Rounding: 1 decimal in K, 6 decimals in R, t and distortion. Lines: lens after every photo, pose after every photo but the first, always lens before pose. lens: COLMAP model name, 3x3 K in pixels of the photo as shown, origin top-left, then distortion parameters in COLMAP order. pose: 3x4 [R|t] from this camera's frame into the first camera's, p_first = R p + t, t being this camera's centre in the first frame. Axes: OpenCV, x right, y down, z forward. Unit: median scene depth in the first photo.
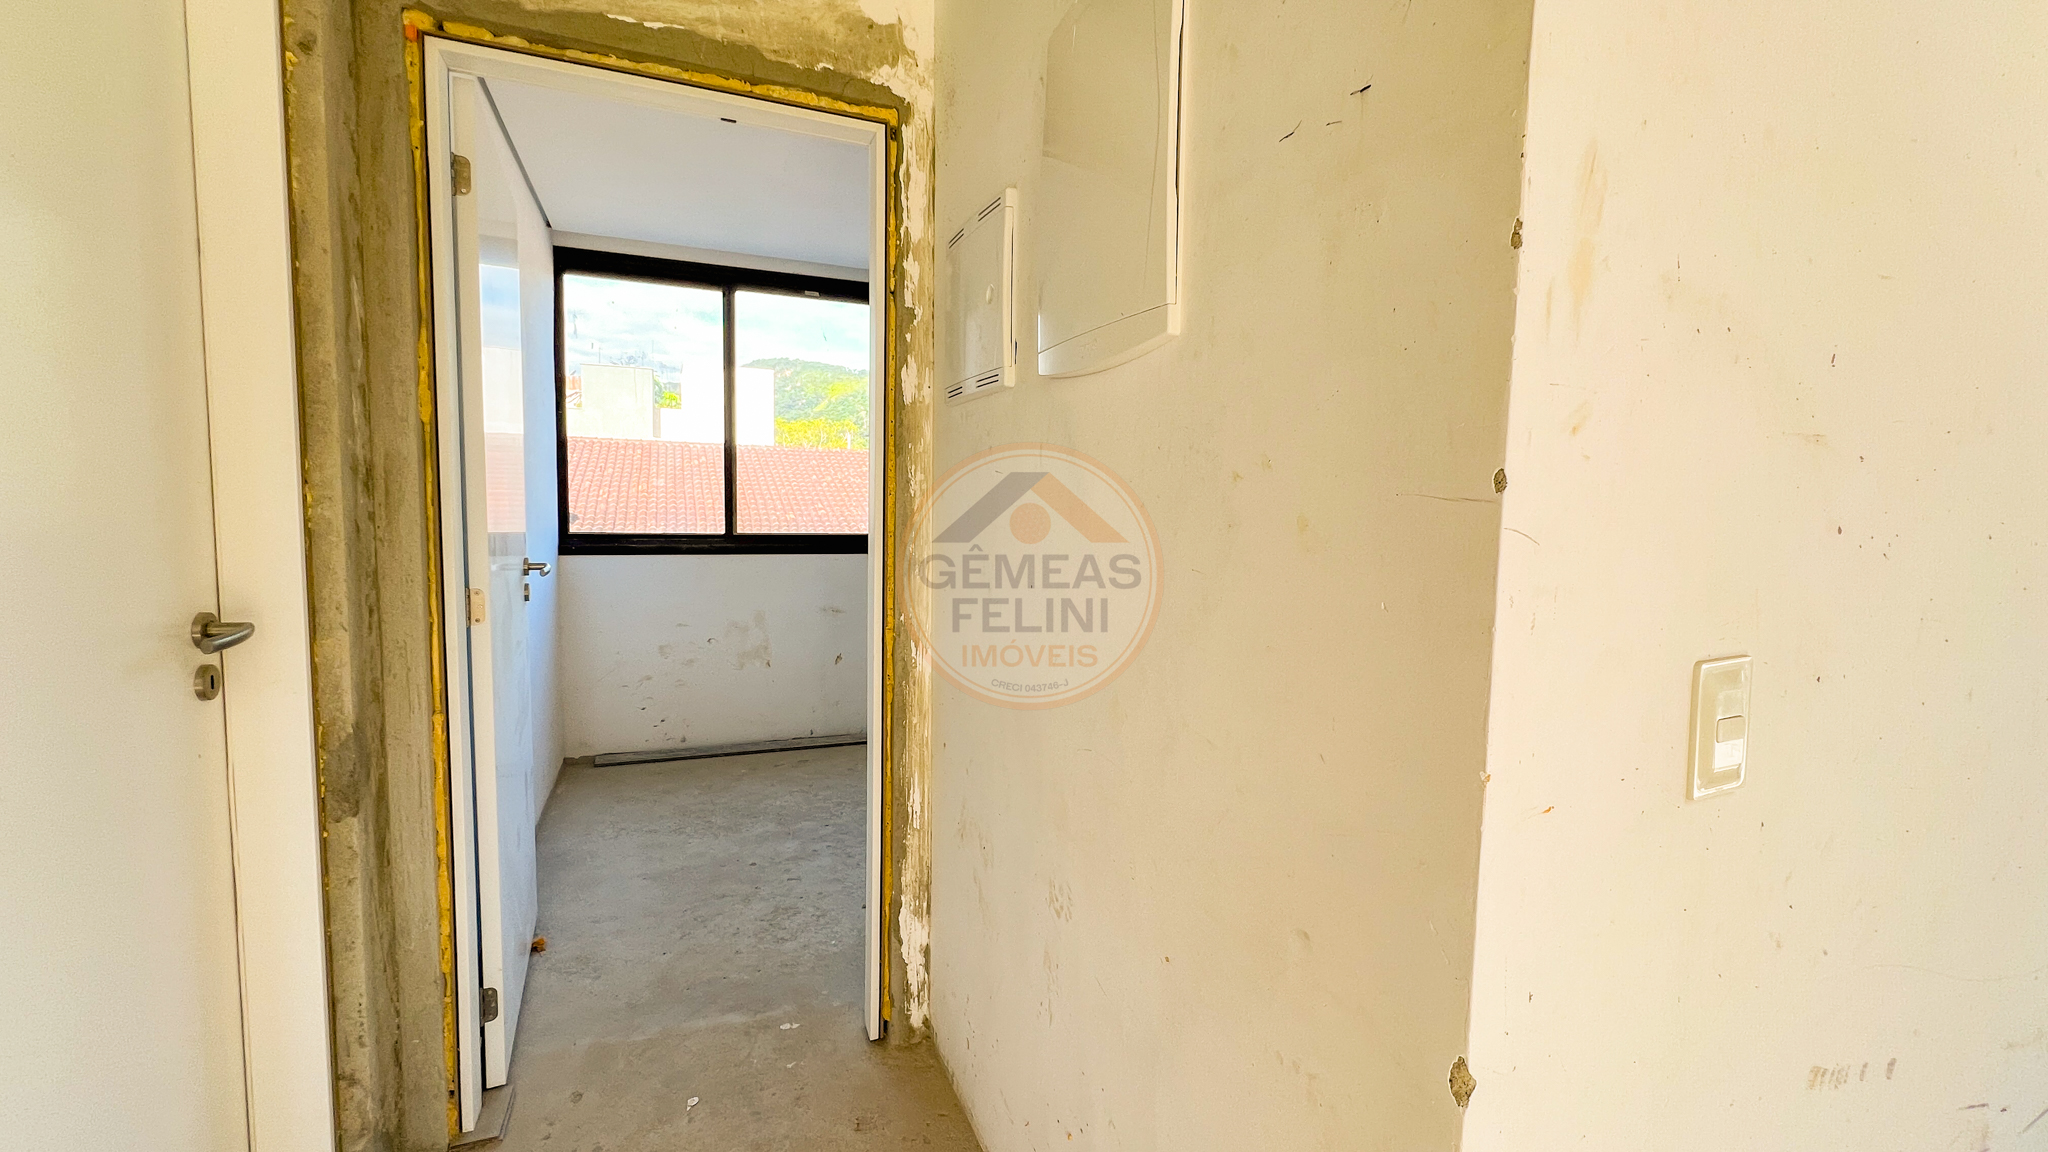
lens RADIAL K [[830.3, 0, 1024.0], [0, 830.3, 570.7], [0, 0, 1]] dist [-0.001669, -0.000010]
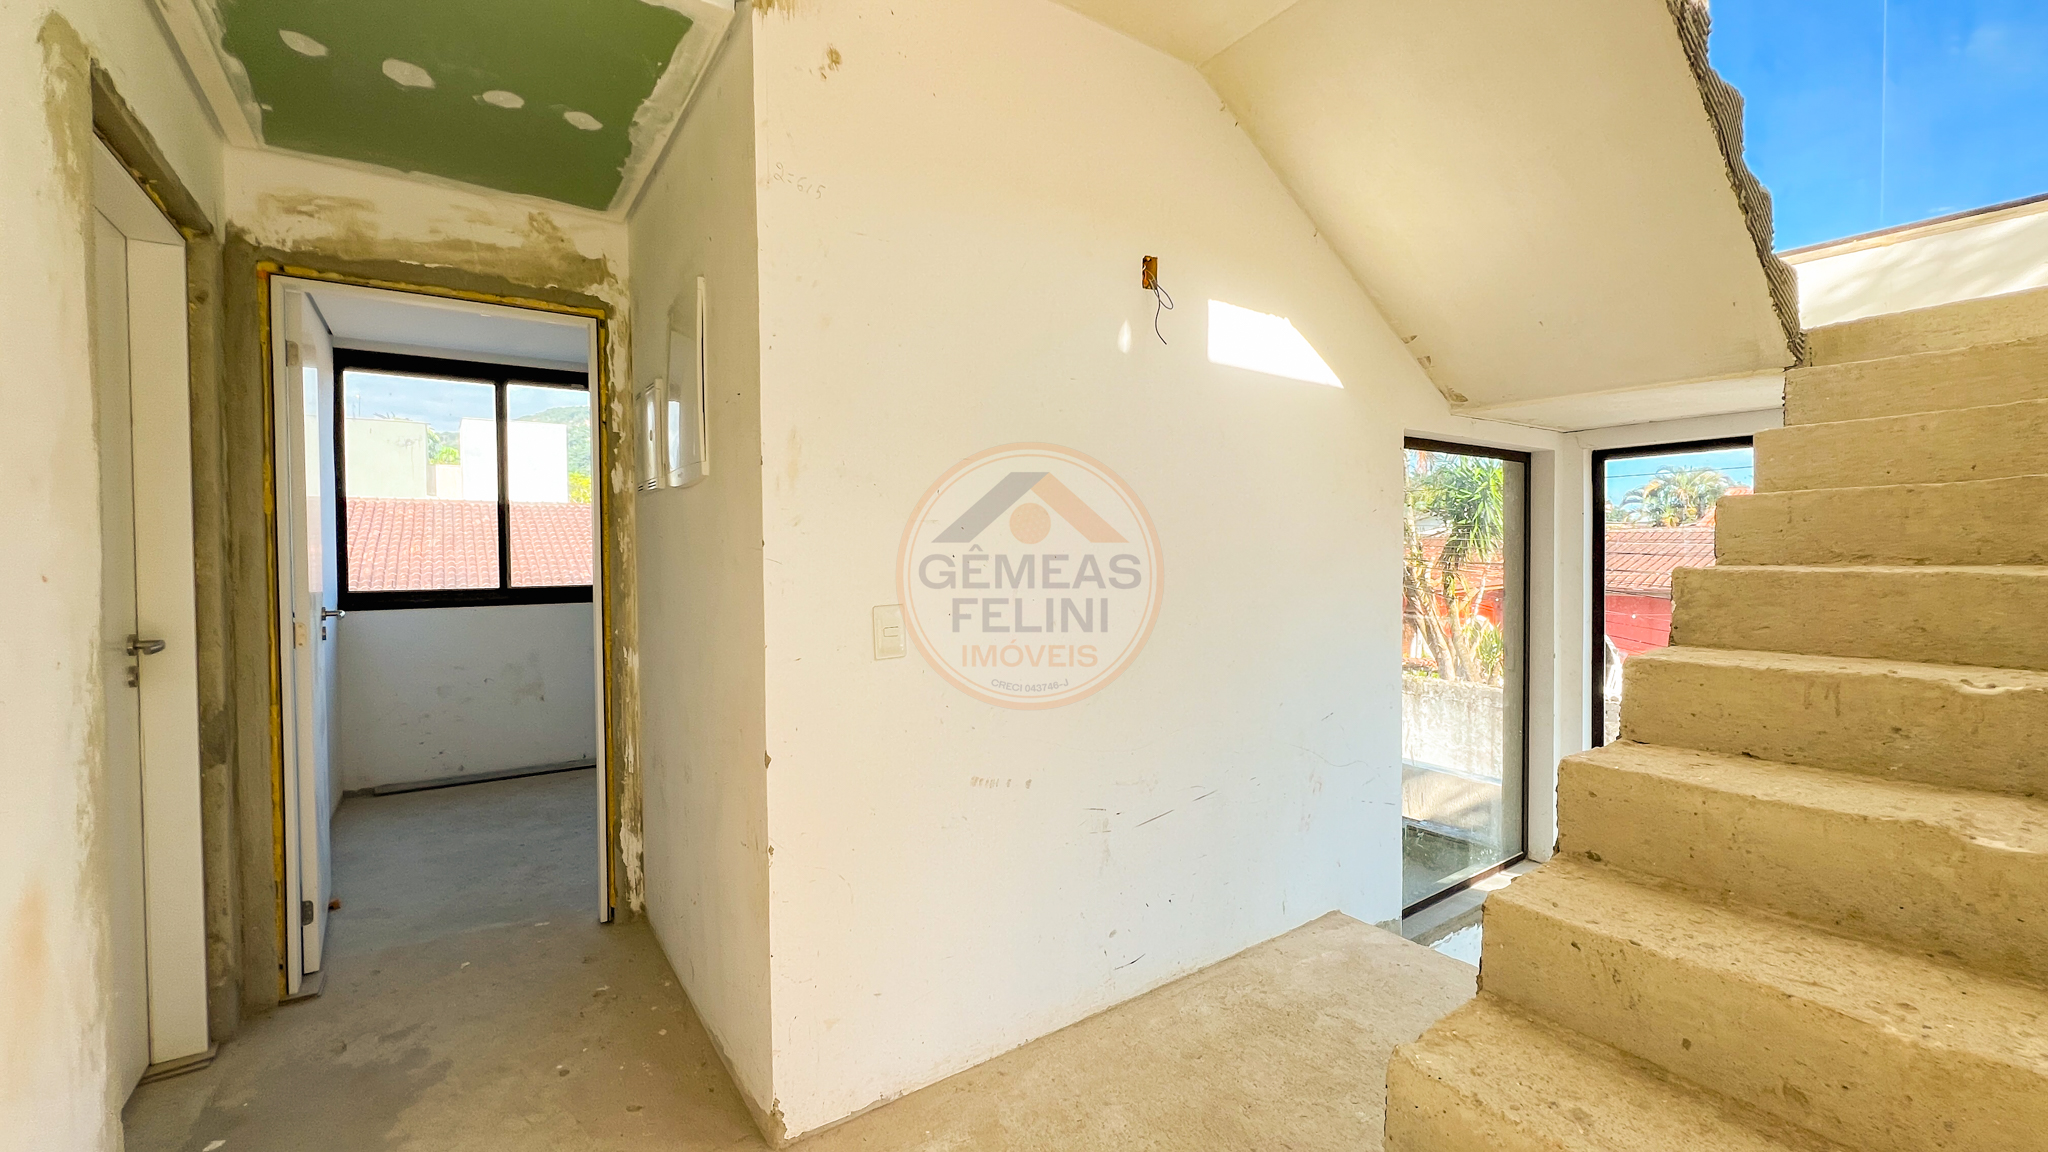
lens RADIAL K [[822.4, 0, 1022.0], [0, 822.4, 568.9], [0, 0, 1]] dist [-0.004111, 0.001890]
pose [[0.977941, -0.033380, 0.206199, 0.287425], [0.045606, 0.997454, -0.054821, 0.060620], [-0.203844, 0.063015, 0.976973, -0.664132]]
